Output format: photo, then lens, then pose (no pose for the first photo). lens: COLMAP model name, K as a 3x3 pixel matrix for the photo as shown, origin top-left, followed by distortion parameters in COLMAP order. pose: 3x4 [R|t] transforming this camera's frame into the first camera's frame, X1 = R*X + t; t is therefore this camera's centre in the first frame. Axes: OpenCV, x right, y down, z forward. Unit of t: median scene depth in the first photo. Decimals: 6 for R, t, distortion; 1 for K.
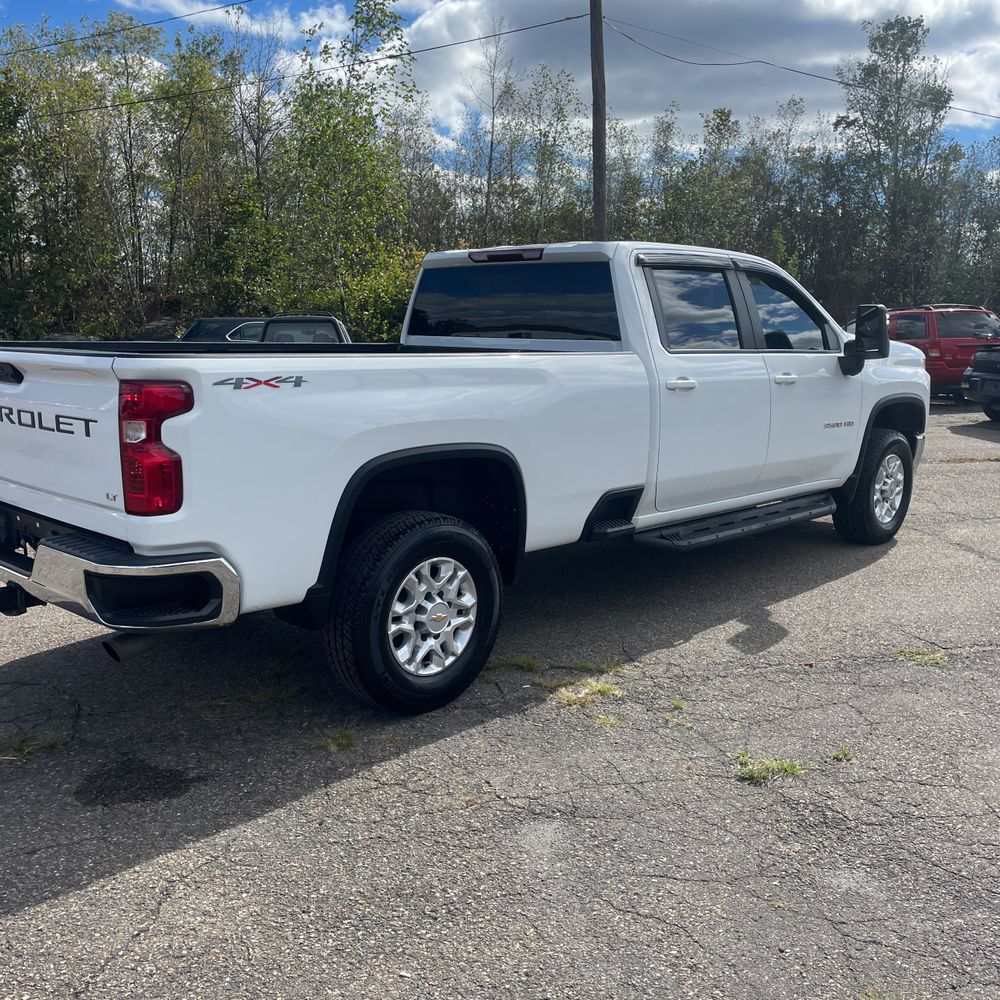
lens RADIAL K [[1033.8, 0, 499.1], [0, 1033.8, 508.4], [0, 0, 1]] dist [0.037275, 0.000000]
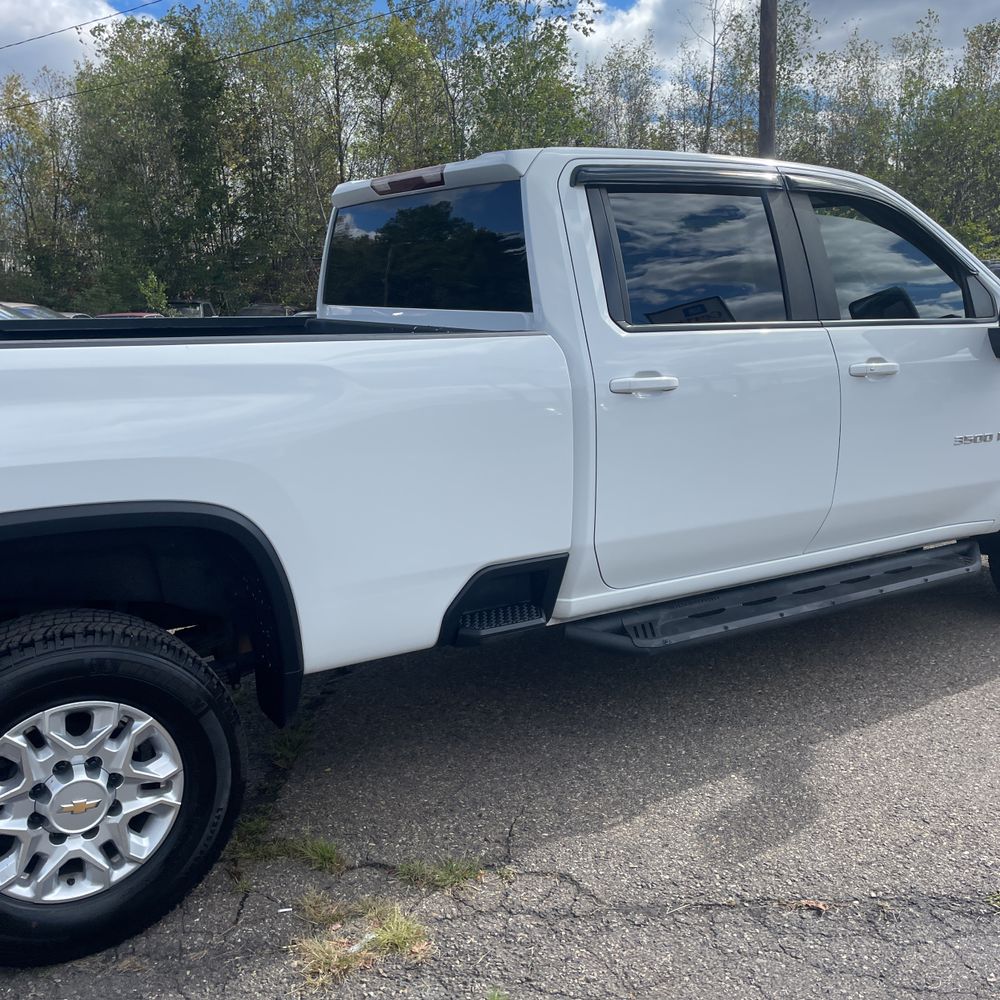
lens RADIAL K [[1033.8, 0, 503.3], [0, 1033.8, 492.0], [0, 0, 1]] dist [0.037275, 0.000000]
pose [[0.971803, 0.025543, -0.234406, 0.244525], [-0.021499, 0.999573, 0.019792, -0.068753], [0.234812, -0.014194, 0.971937, 0.407120]]
